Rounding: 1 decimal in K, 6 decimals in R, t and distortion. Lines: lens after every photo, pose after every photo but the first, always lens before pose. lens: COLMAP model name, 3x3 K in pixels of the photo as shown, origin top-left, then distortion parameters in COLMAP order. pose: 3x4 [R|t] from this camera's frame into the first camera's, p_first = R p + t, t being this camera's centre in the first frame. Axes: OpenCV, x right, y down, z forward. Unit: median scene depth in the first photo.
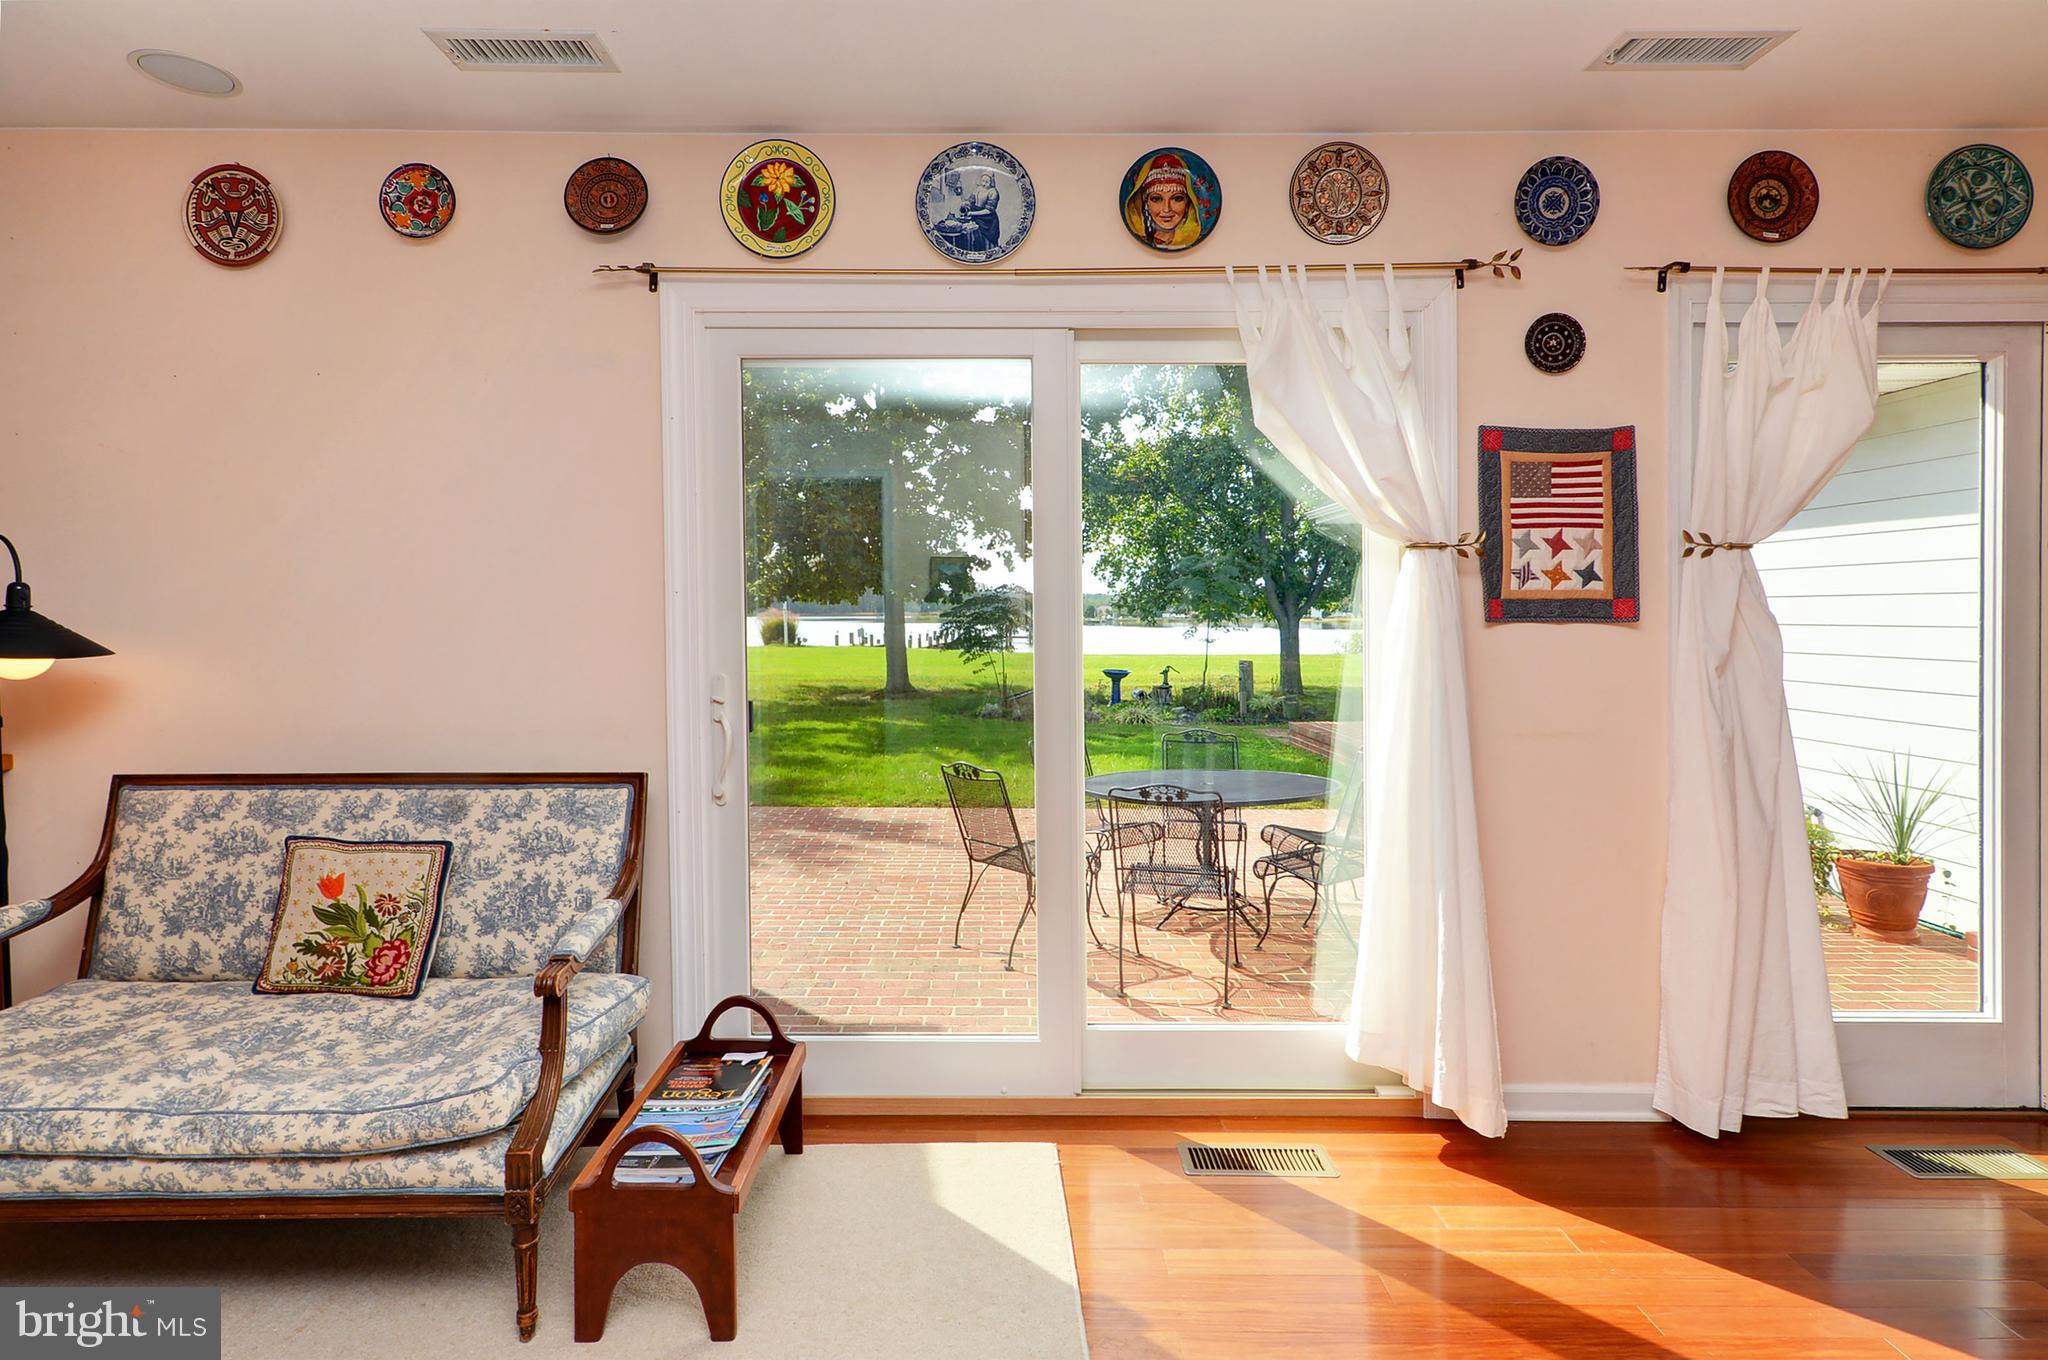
lens RADIAL K [[947.7, 0, 1019.1], [0, 947.7, 610.7], [0, 0, 1]] dist [-0.000184, -0.000242]
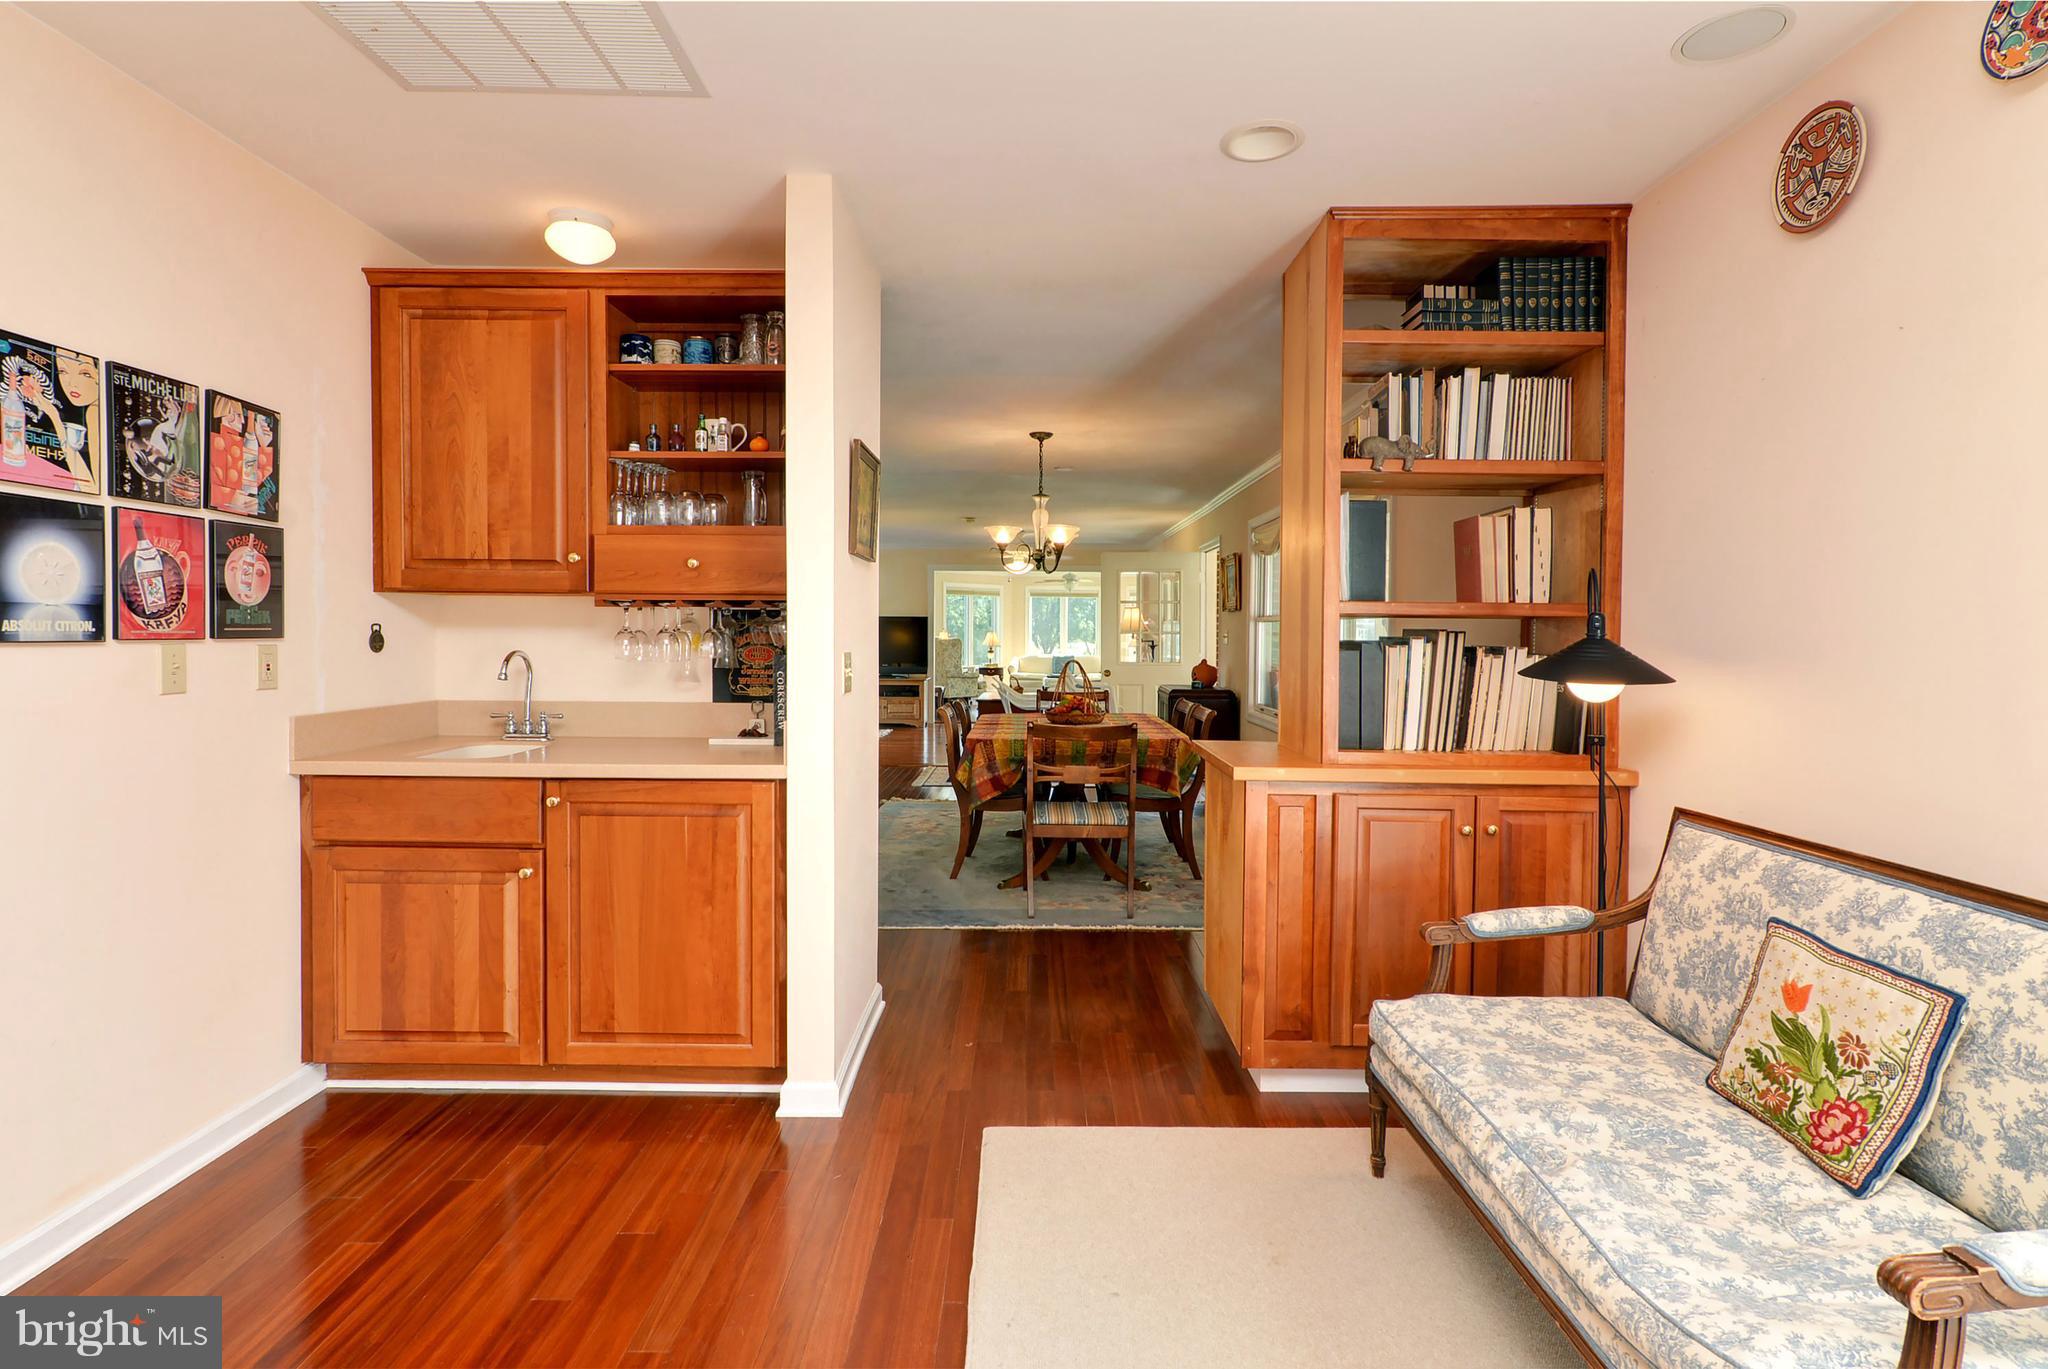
lens RADIAL K [[998.0, 0, 1014.6], [0, 998.0, 659.4], [0, 0, 1]] dist [0.000989, 0.002629]
pose [[-0.008912, 0.026212, -0.999617, 0.091862], [-0.006189, 0.999636, 0.026268, -0.002076], [0.999941, 0.006421, -0.008747, 0.372767]]
